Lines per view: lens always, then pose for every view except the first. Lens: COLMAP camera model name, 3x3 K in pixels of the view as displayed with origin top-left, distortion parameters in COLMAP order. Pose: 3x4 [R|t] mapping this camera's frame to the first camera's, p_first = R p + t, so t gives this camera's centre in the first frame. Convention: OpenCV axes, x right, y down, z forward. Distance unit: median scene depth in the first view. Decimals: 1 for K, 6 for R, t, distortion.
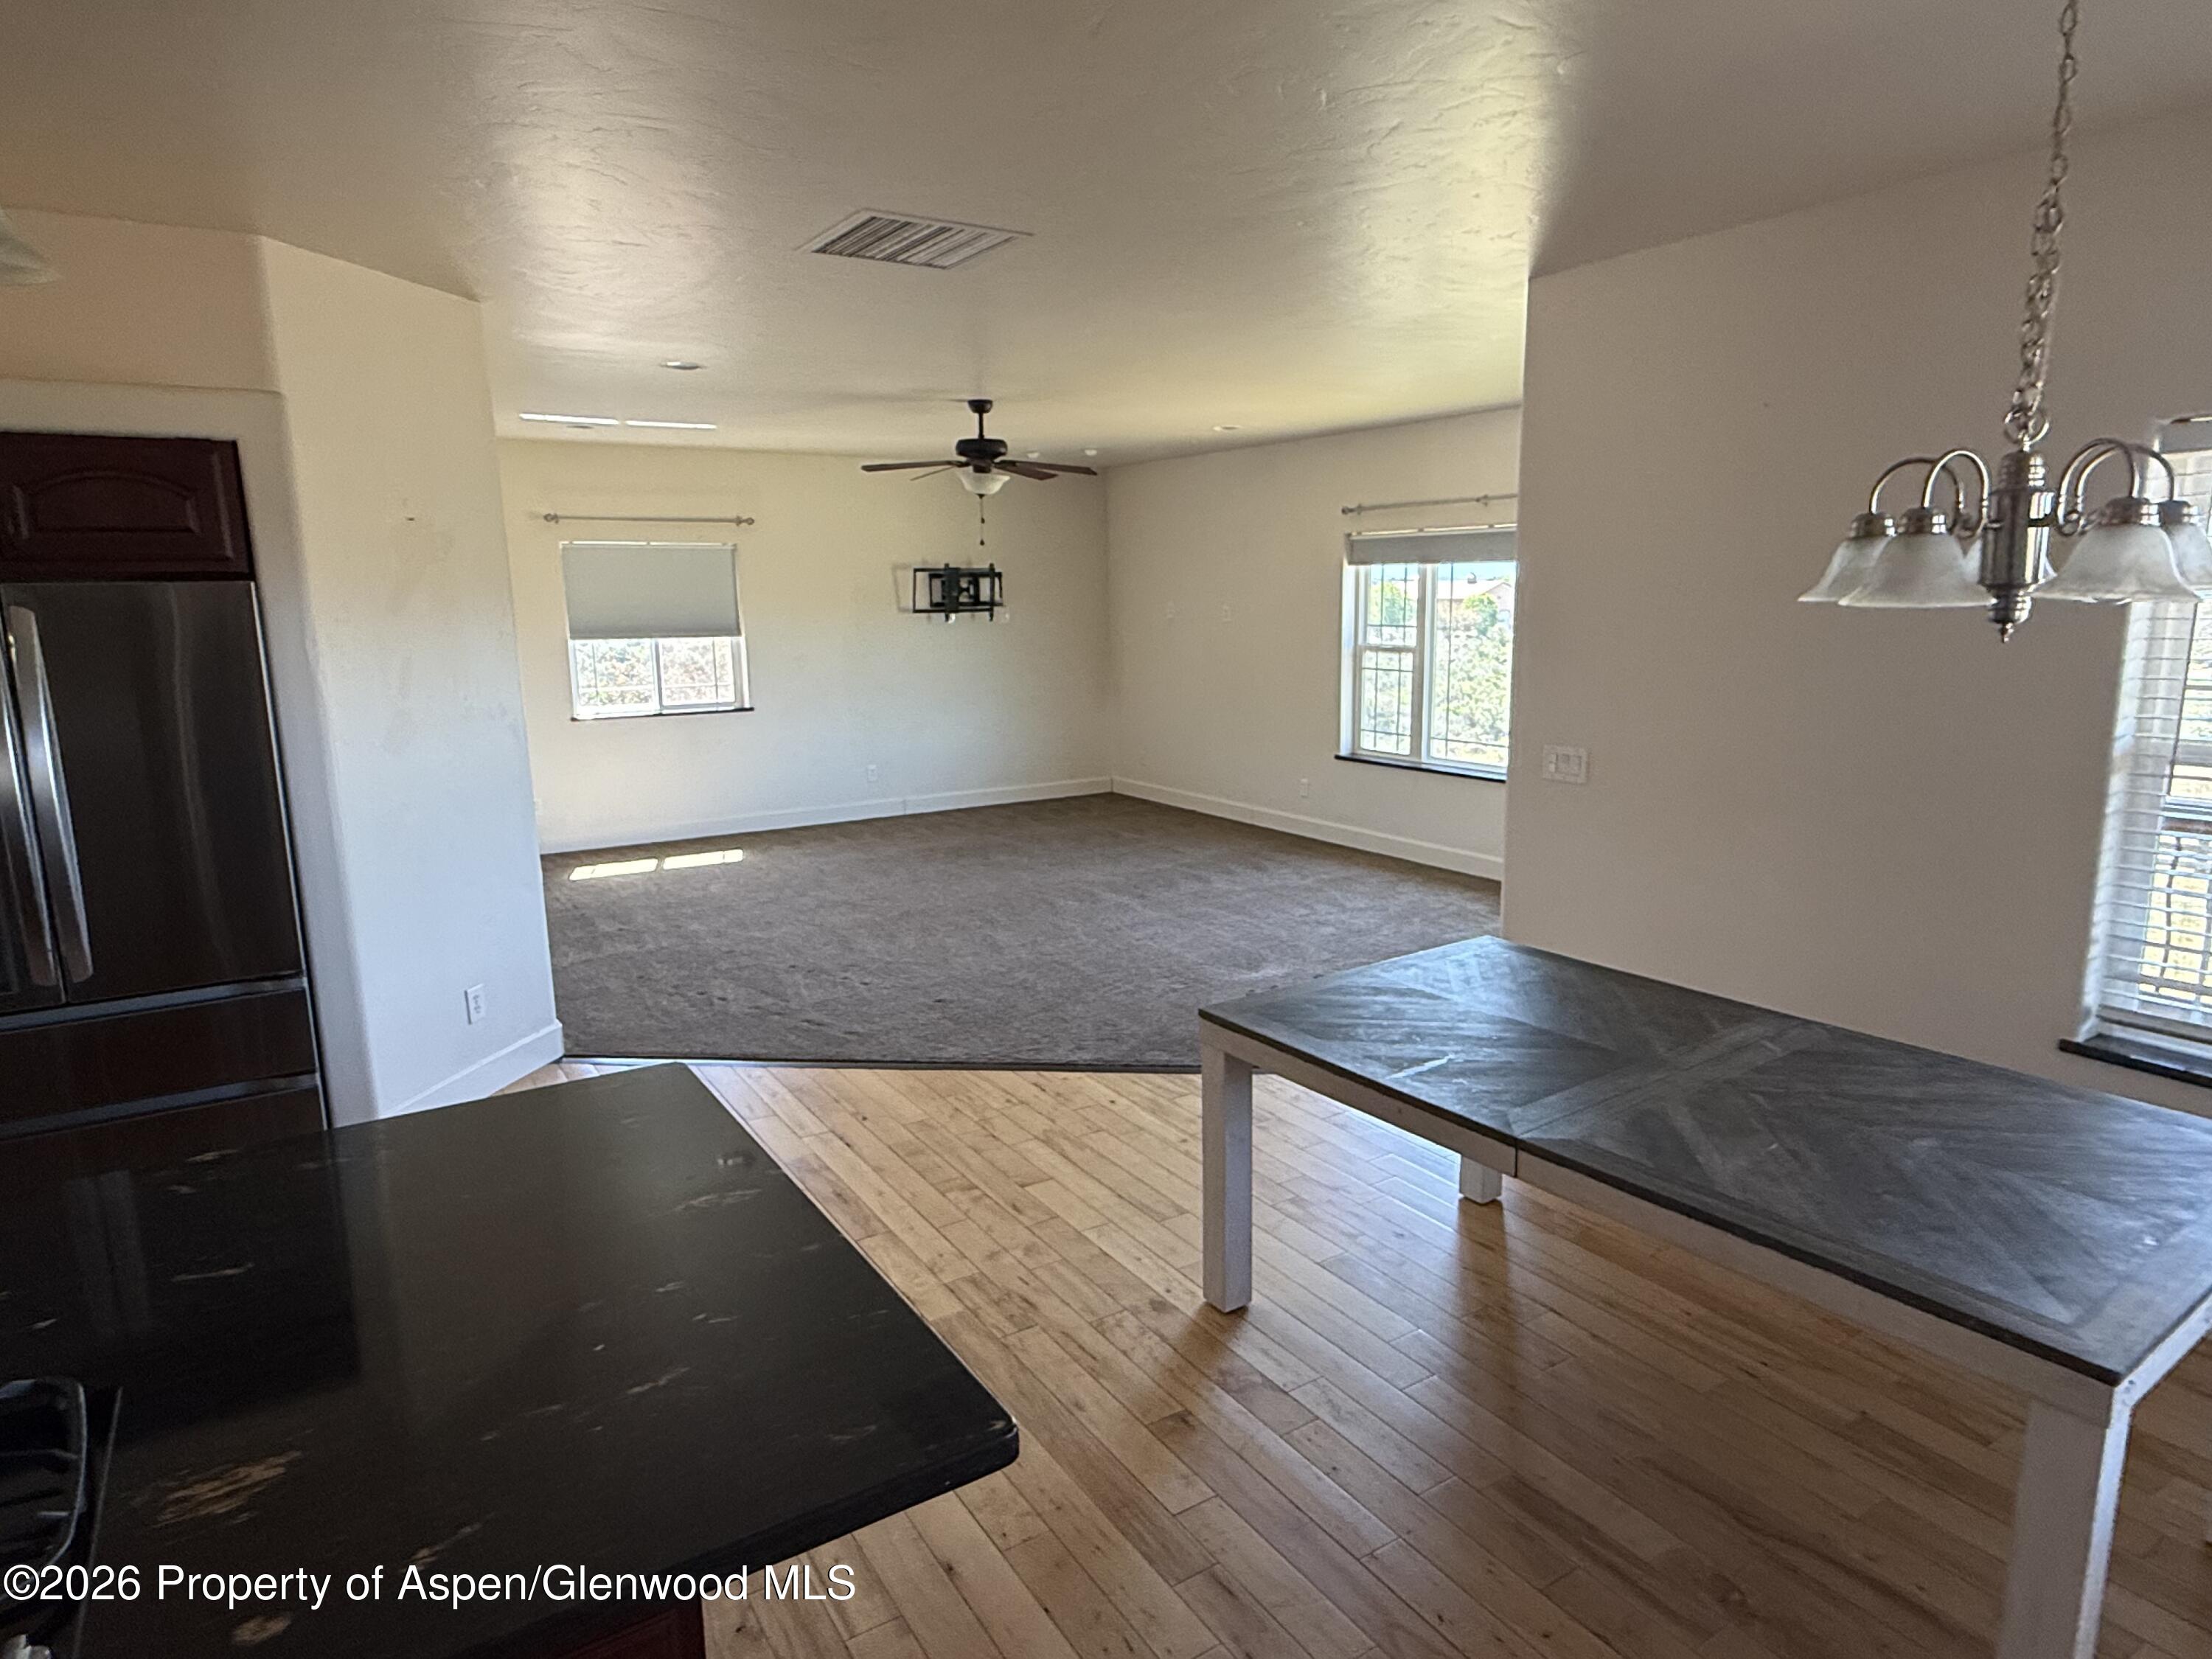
lens RADIAL K [[1294.3, 0, 1095.1], [0, 1294.3, 837.8], [0, 0, 1]] dist [0.001434, 0.000781]
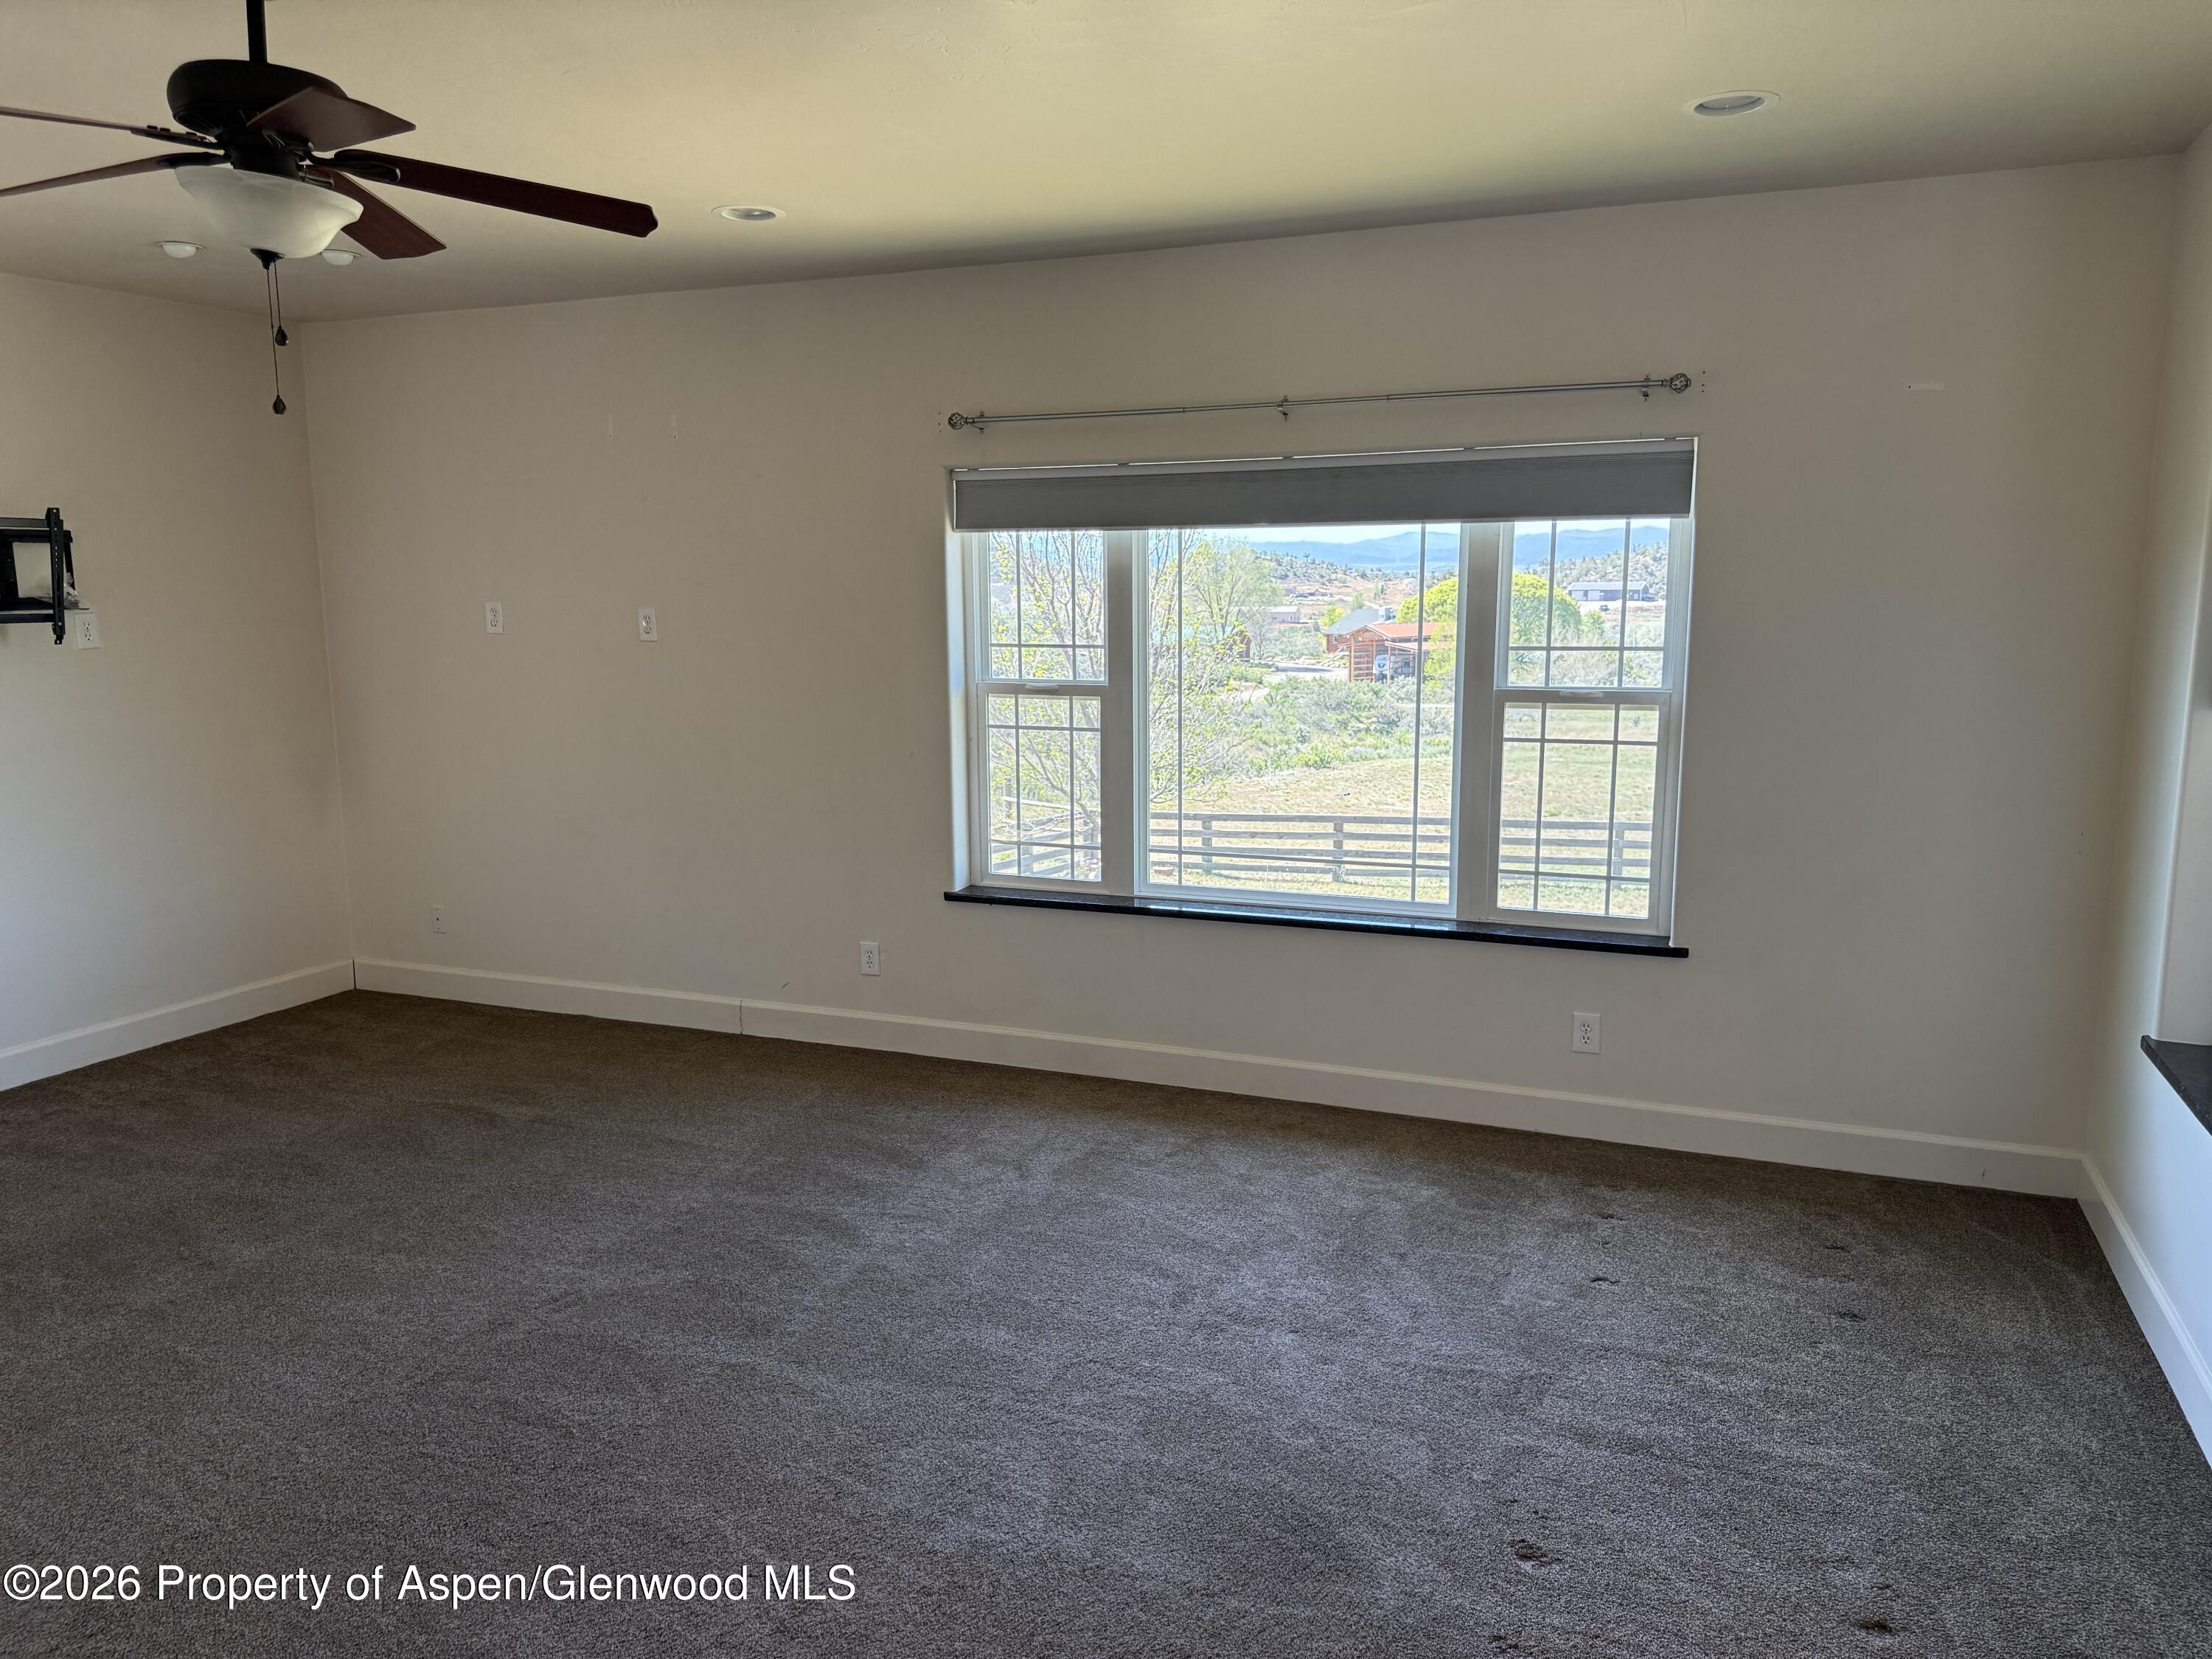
lens RADIAL K [[1557.3, 0, 1109.9], [0, 1557.3, 852.1], [0, 0, 1]] dist [0.061430, -0.075964]
pose [[0.814991, -0.090130, 0.572421, -0.125126], [0.105702, 0.994379, 0.006075, -0.081902], [-0.569751, 0.055554, 0.819937, 0.473046]]
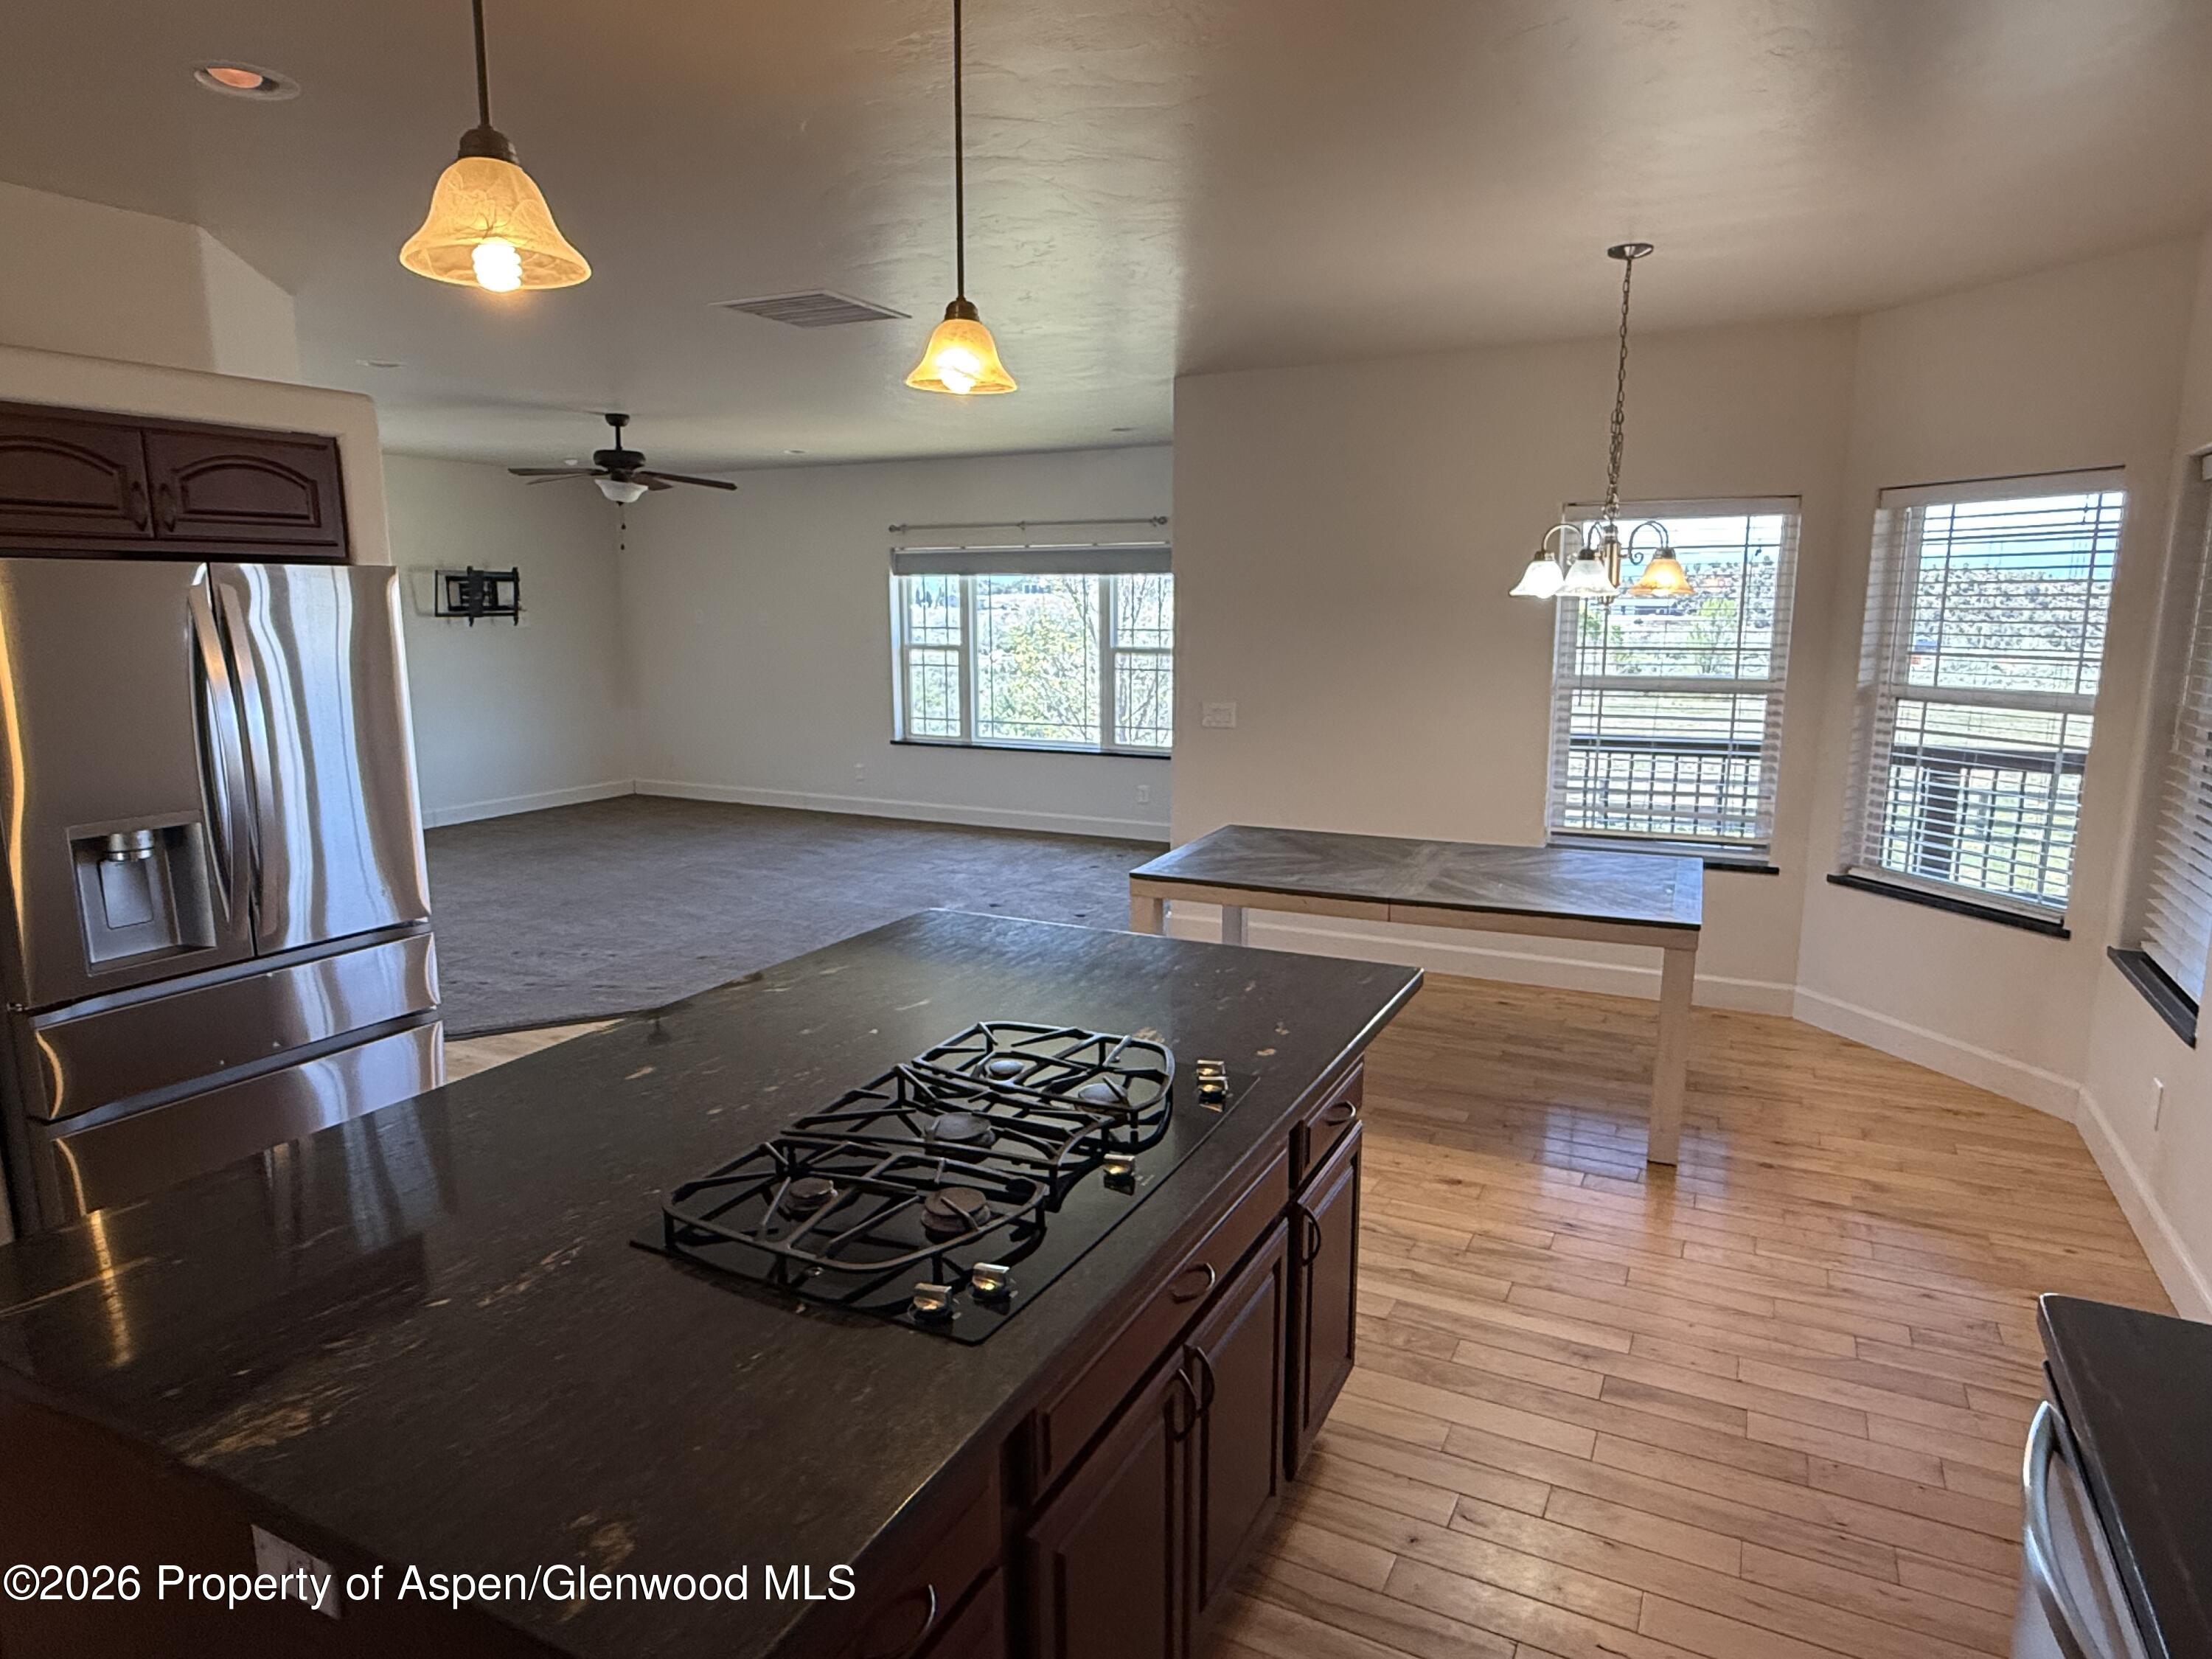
lens RADIAL K [[1294.3, 0, 1107.2], [0, 1294.3, 833.0], [0, 0, 1]] dist [0.001434, 0.000781]
pose [[0.863764, -0.079179, 0.497636, -0.240203], [0.086837, 0.996192, 0.007779, 0.026981], [-0.496357, 0.036494, 0.867351, -0.093403]]
